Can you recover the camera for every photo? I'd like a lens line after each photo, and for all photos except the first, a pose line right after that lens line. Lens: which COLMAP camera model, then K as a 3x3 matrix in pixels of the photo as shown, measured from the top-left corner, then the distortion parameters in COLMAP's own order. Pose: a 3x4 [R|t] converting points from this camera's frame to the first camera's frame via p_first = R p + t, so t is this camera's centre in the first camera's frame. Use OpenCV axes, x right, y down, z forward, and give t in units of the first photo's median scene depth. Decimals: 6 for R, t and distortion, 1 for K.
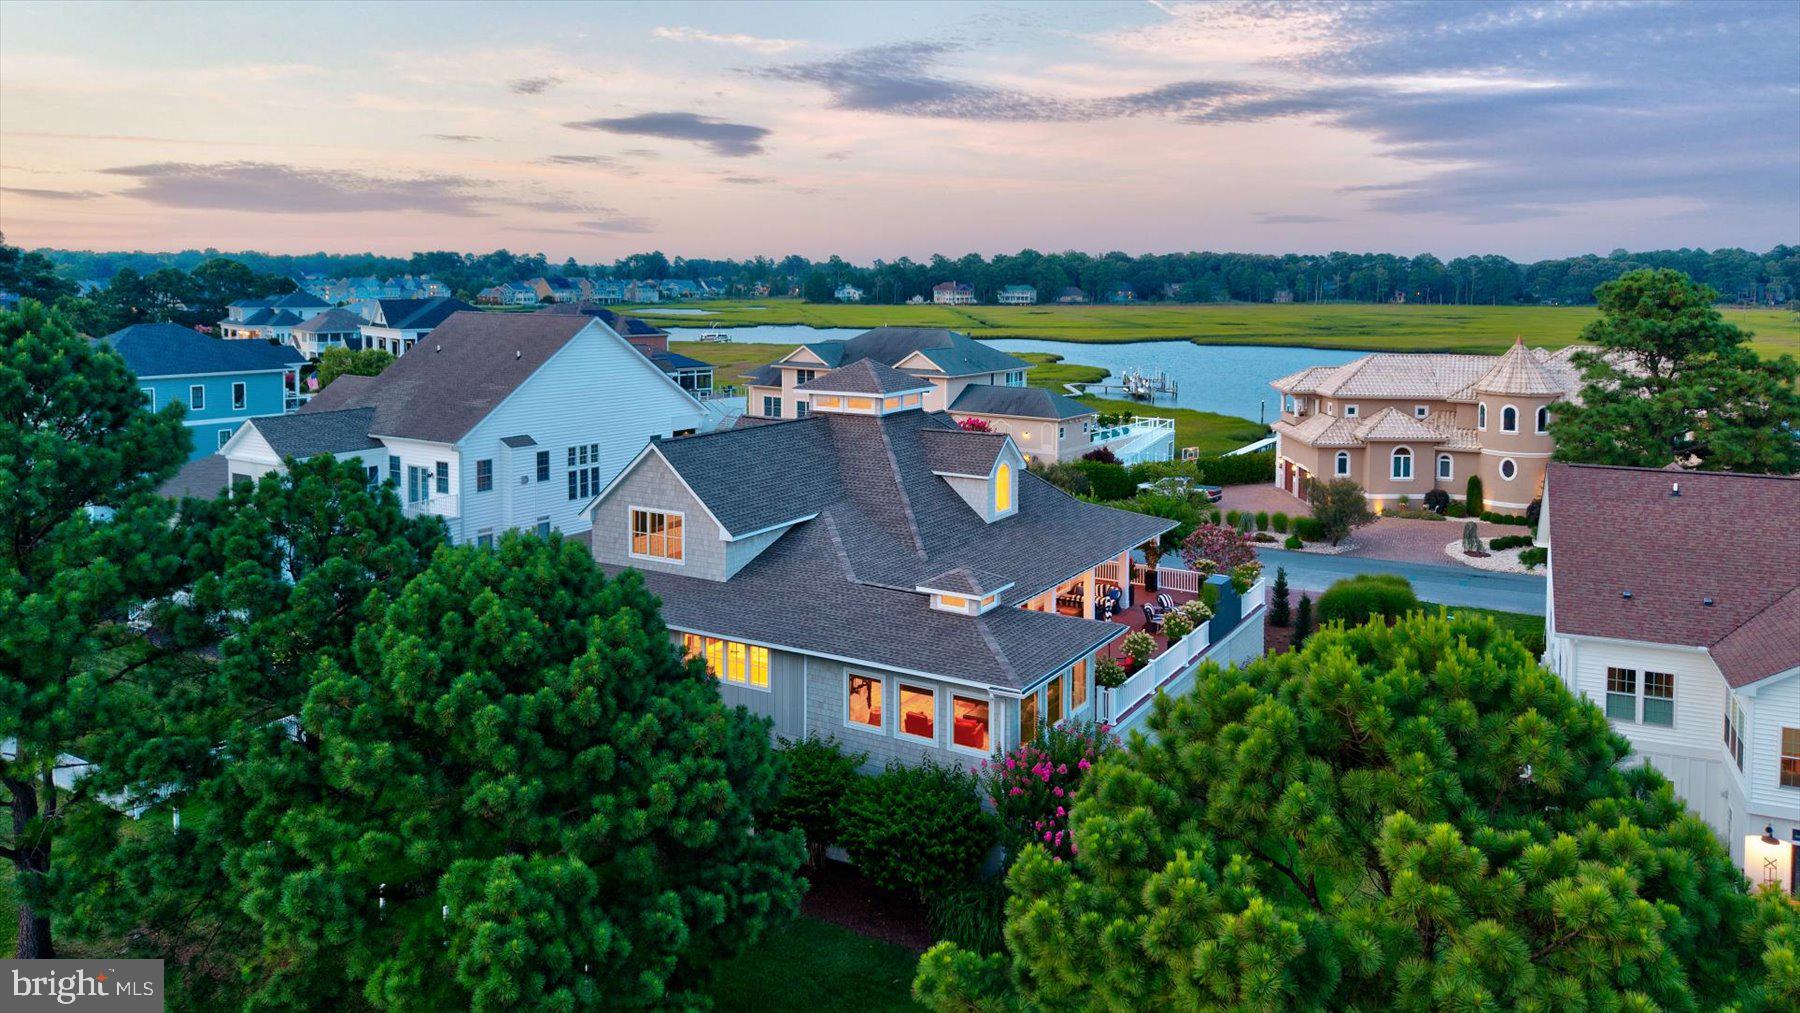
lens RADIAL K [[1153.8, 0, 900.0], [0, 1153.8, 506.5], [0, 0, 1]] dist [-0.003292, -0.003045]
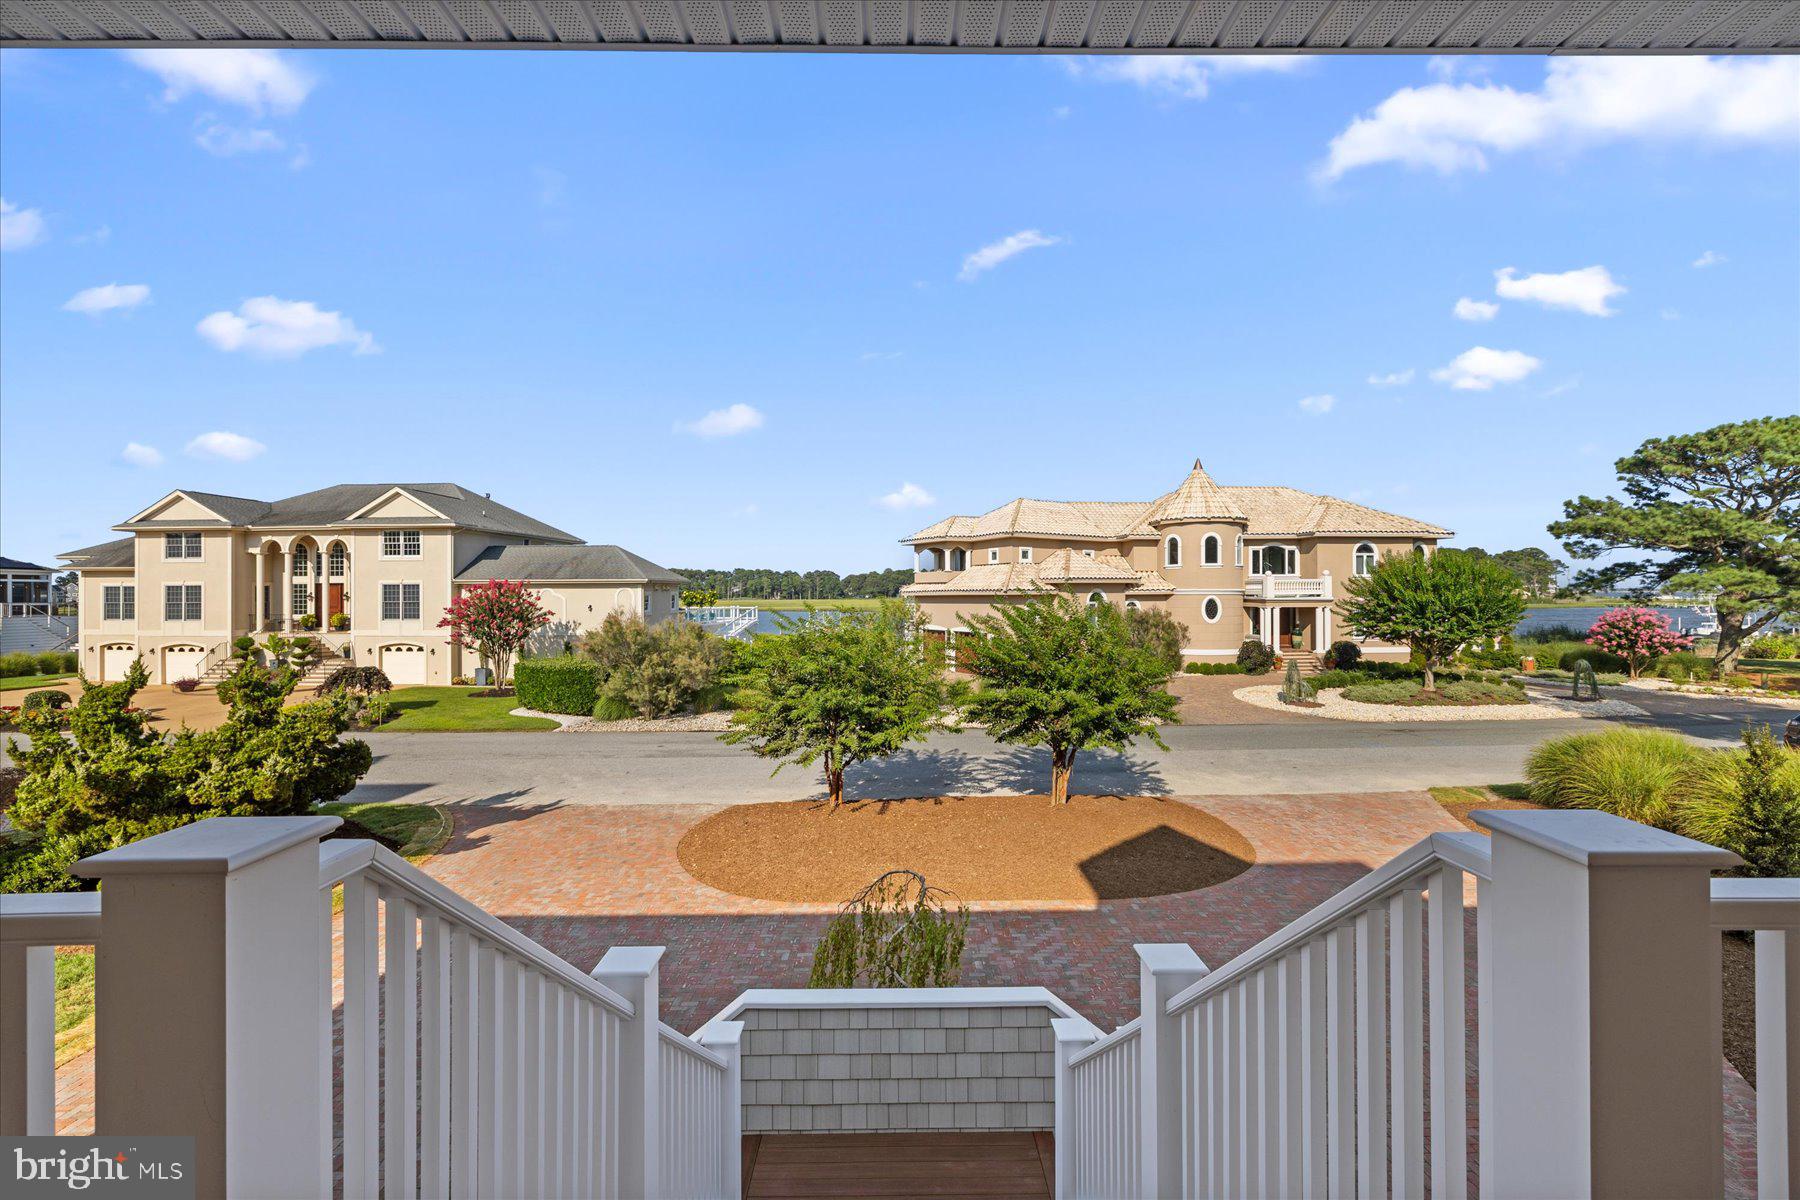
lens RADIAL K [[734.5, 0, 900.0], [0, 734.5, 600.0], [0, 0, 1]] dist [-0.000306, -0.000057]
pose [[0.839365, -0.005862, 0.543536, 0.034997], [0.100982, 0.984217, -0.145328, 0.015068], [-0.534105, 0.176870, 0.826709, 0.623612]]
